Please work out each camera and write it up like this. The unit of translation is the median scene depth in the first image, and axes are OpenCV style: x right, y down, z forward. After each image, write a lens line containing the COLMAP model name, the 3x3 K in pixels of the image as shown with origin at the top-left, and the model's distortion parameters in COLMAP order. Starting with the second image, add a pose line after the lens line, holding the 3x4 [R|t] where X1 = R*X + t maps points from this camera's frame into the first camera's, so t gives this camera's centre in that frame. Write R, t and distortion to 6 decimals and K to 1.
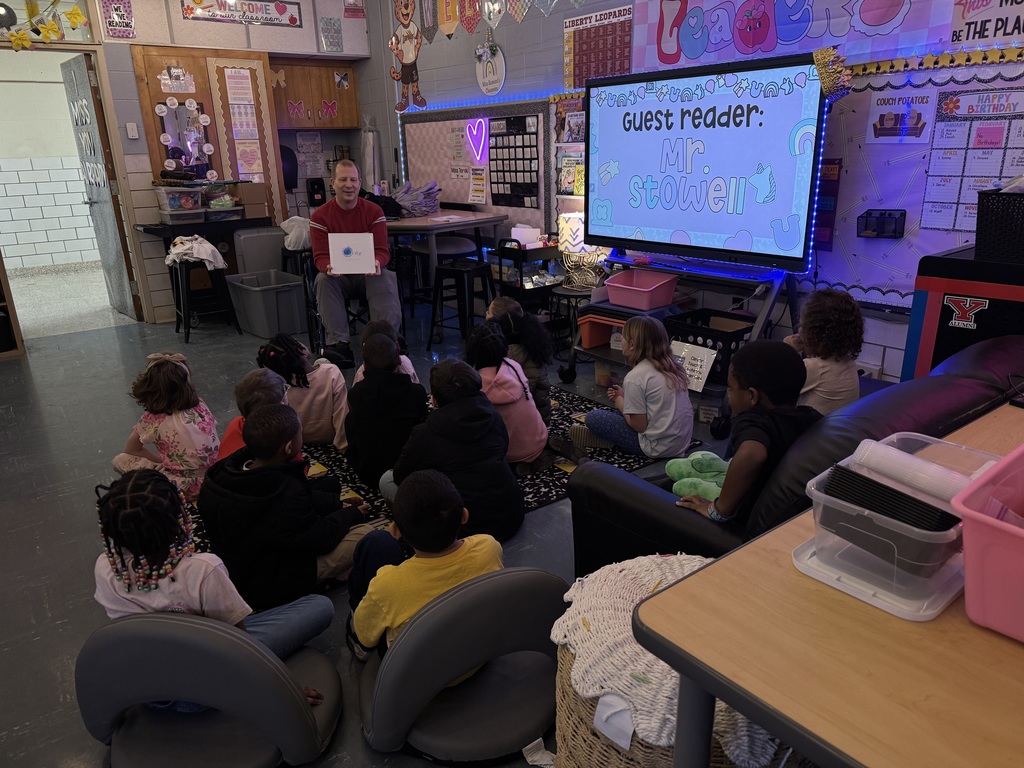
lens RADIAL K [[730.5, 0, 517.4], [0, 730.5, 385.0], [0, 0, 1]] dist [0.031319, -0.036186]
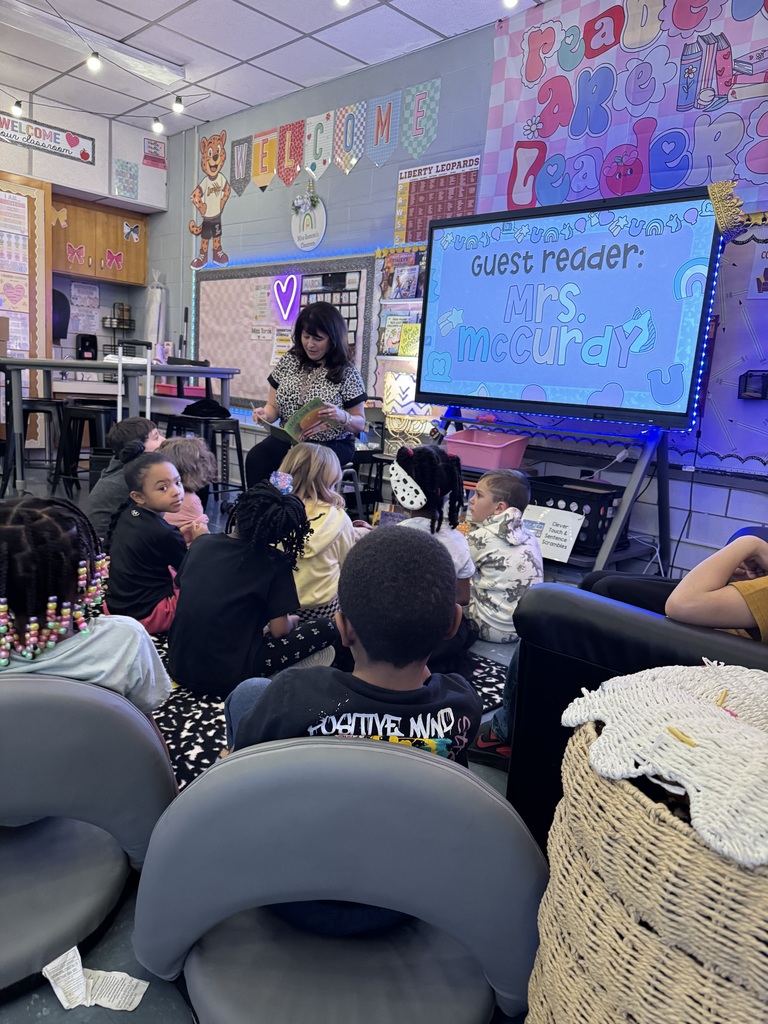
lens RADIAL K [[733.2, 0, 385.0], [0, 733.2, 513.3], [0, 0, 1]] dist [0.027414, -0.034778]
pose [[0.985144, 0.074528, 0.154716, -0.065863], [-0.052371, 0.988388, -0.142643, 0.063574], [-0.163551, 0.132421, 0.977607, 0.151279]]
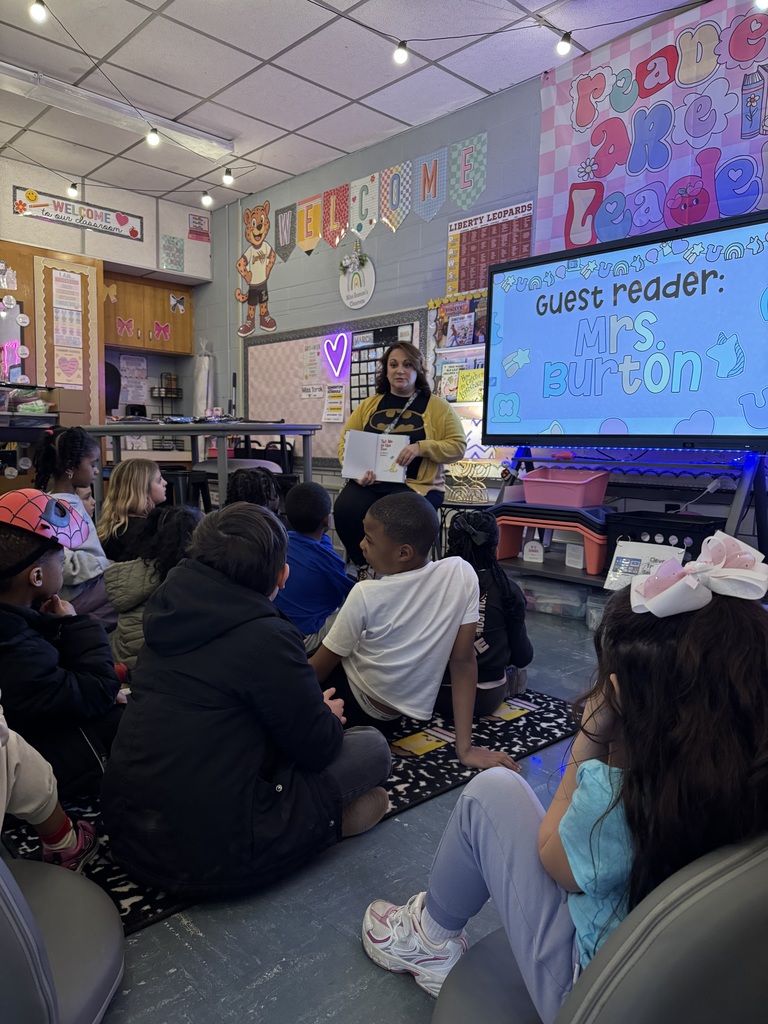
lens RADIAL K [[721.8, 0, 384.8], [0, 721.8, 511.9], [0, 0, 1]] dist [0.102634, -0.181311]
pose [[0.992259, 0.036839, 0.118596, -0.114890], [-0.009129, 0.974042, -0.226183, 0.074449], [-0.123849, 0.223349, 0.966838, 0.188570]]
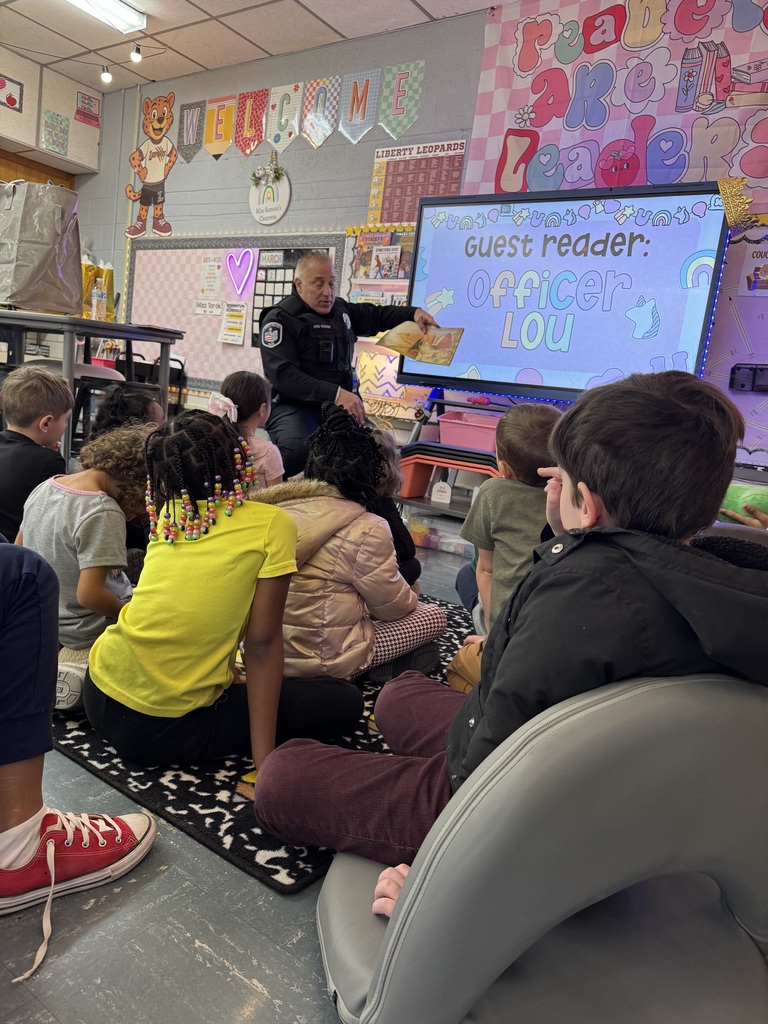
lens RADIAL K [[728.3, 0, 389.2], [0, 728.3, 507.9], [0, 0, 1]] dist [0.032687, -0.036759]
pose [[0.940118, 0.105616, 0.324074, -0.167707], [-0.051422, 0.983847, -0.171464, 0.093960], [-0.336949, 0.144532, 0.930363, 0.214750]]
